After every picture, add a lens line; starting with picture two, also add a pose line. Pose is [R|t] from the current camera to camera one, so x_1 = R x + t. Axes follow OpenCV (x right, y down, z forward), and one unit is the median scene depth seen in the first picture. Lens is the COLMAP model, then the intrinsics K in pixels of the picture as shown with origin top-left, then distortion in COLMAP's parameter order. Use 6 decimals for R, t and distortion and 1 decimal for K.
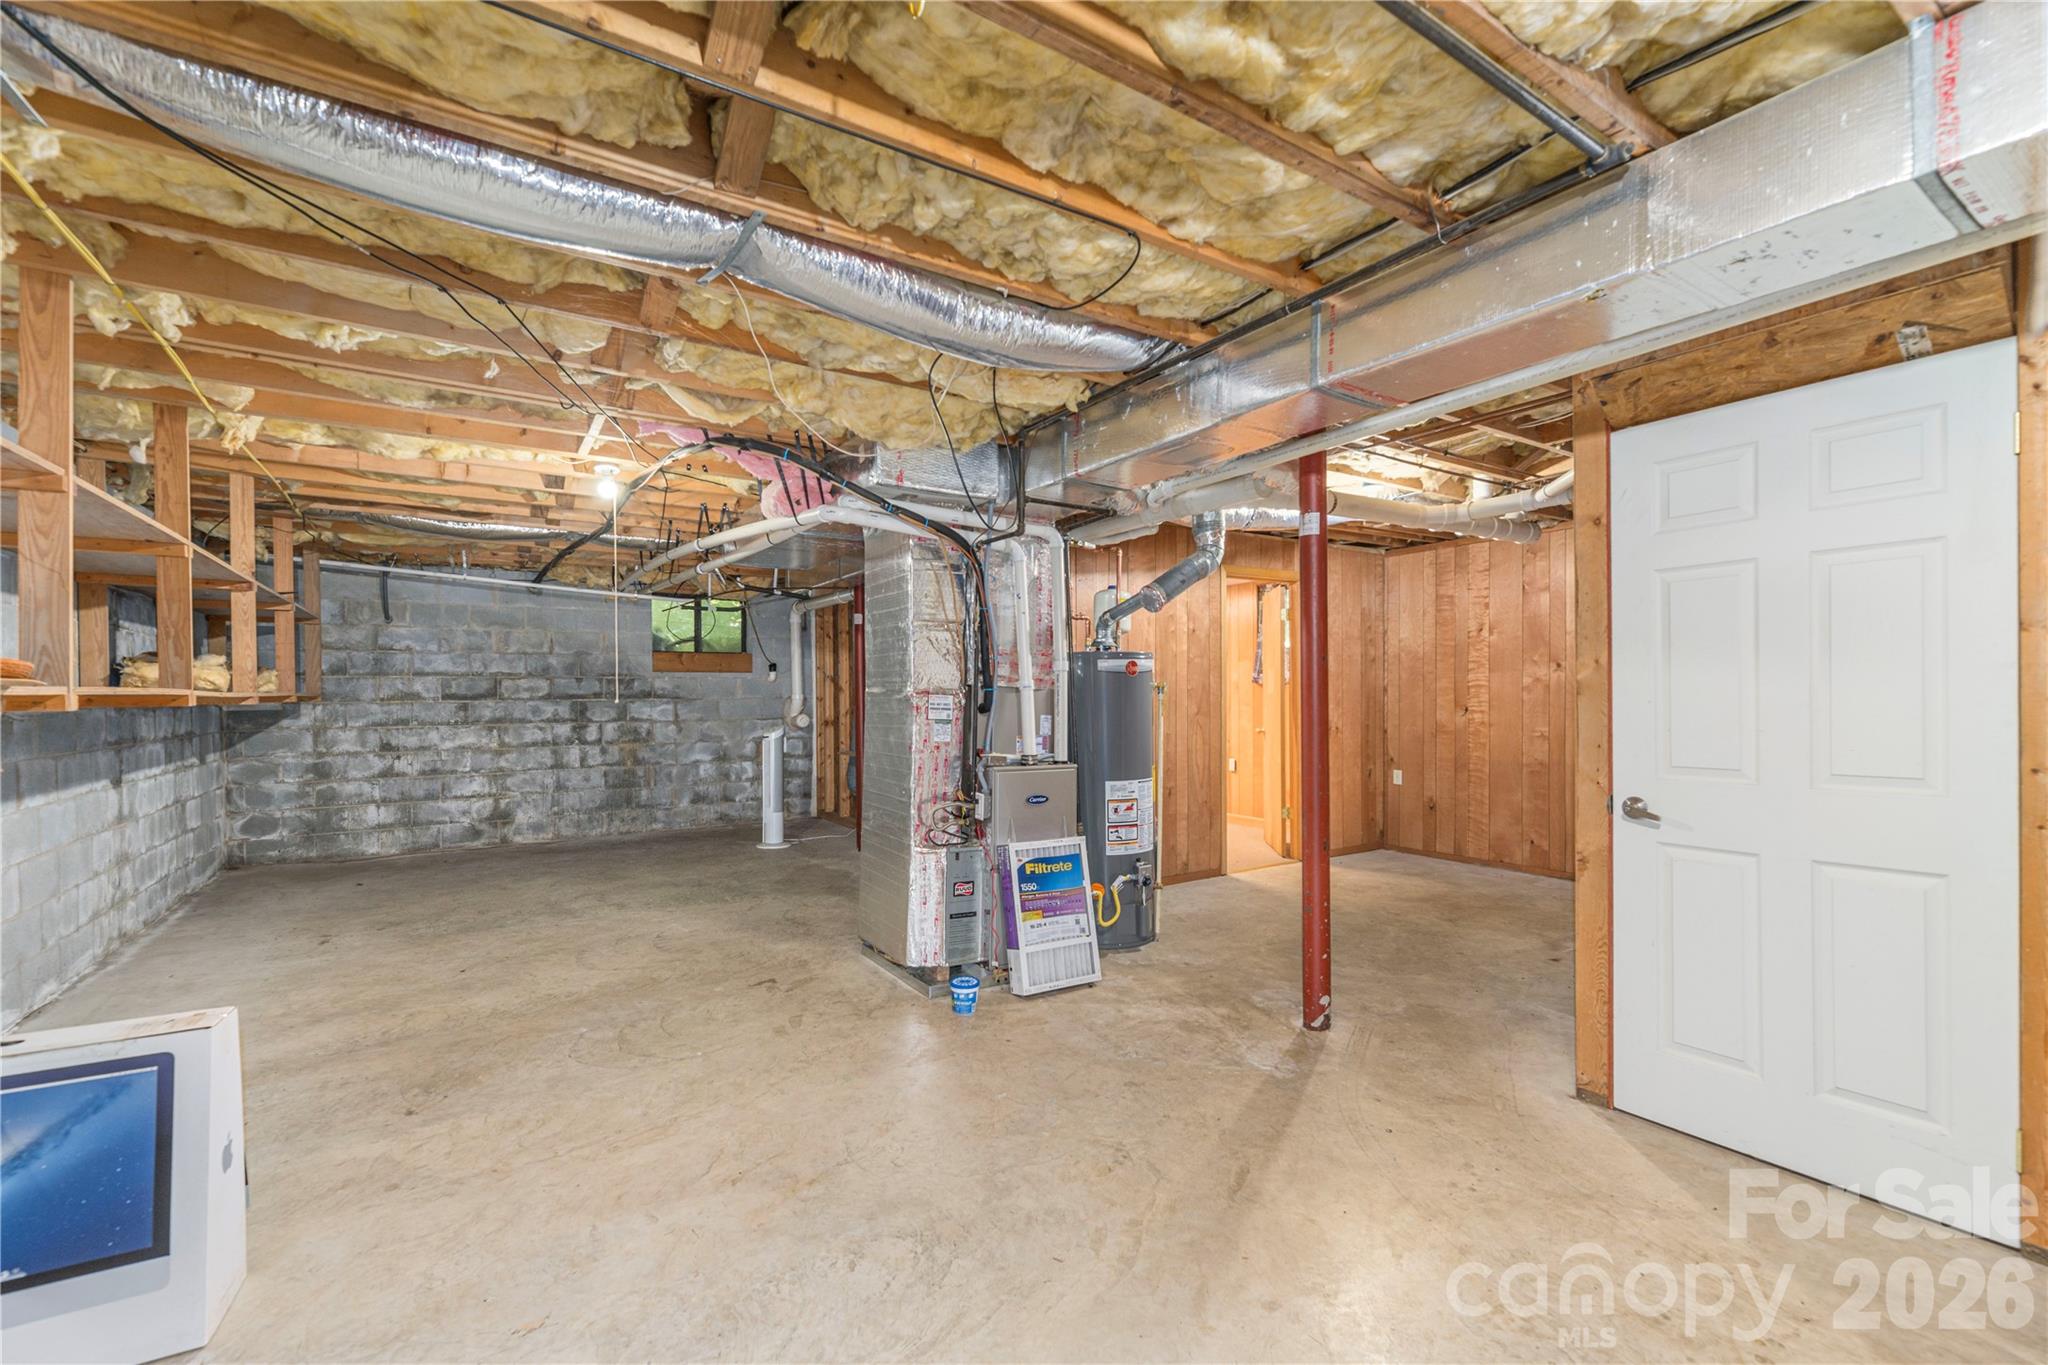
lens RADIAL K [[876.4, 0, 1023.9], [0, 876.4, 693.7], [0, 0, 1]] dist [0.000589, -0.000086]
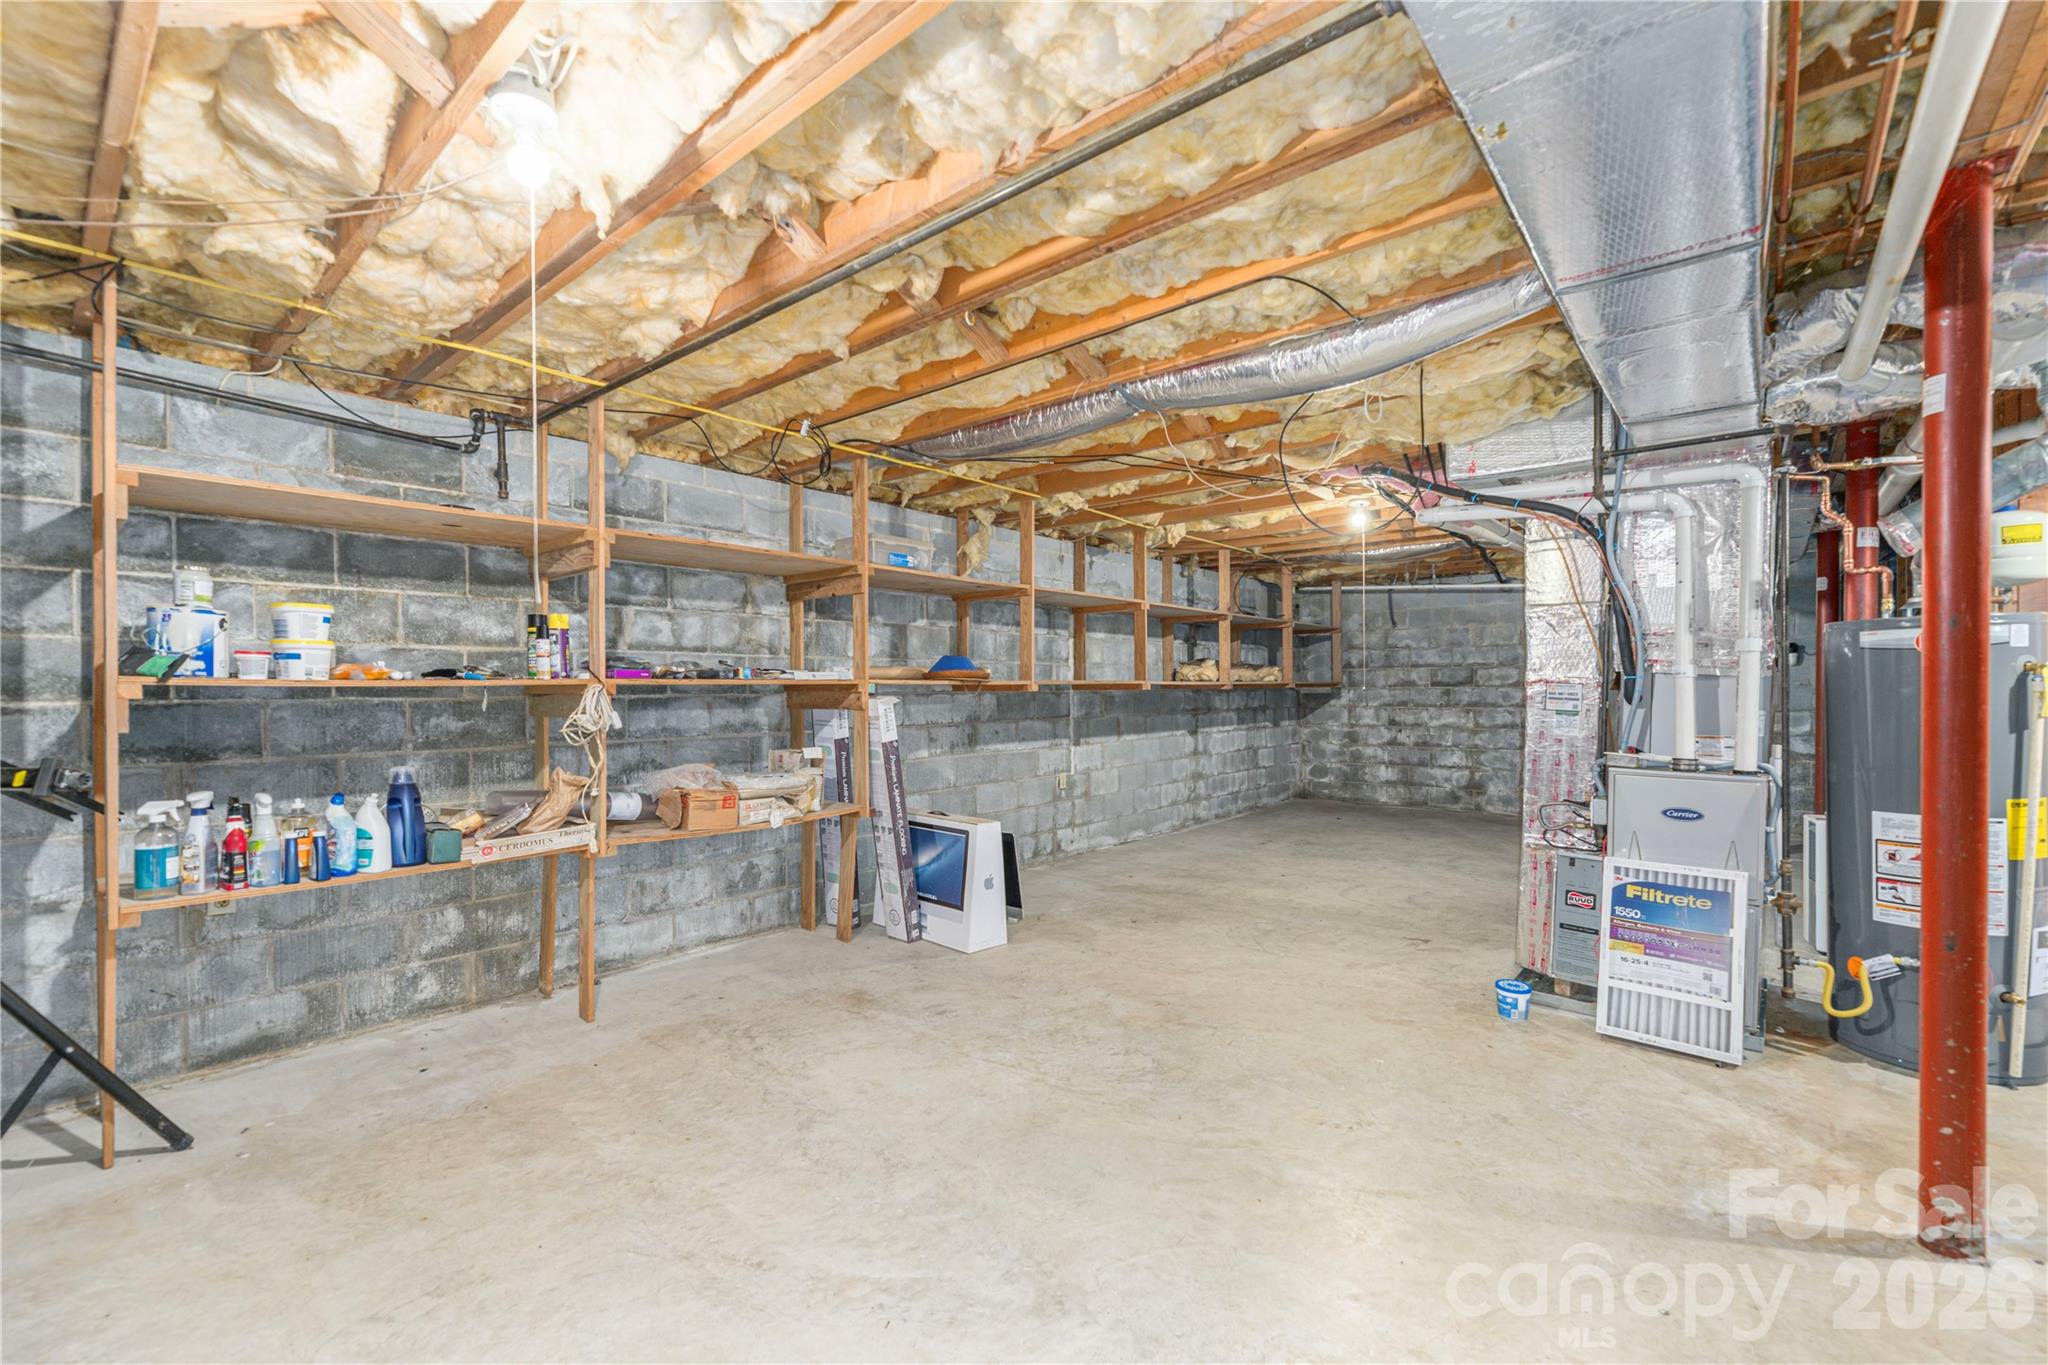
lens RADIAL K [[842.8, 0, 1032.2], [0, 842.8, 685.4], [0, 0, 1]] dist [0.001641, 0.000382]
pose [[0.296974, 0.002265, -0.954883, 0.343191], [0.004022, 0.999985, 0.003623, -0.001208], [0.954877, -0.004917, 0.296960, 0.122388]]
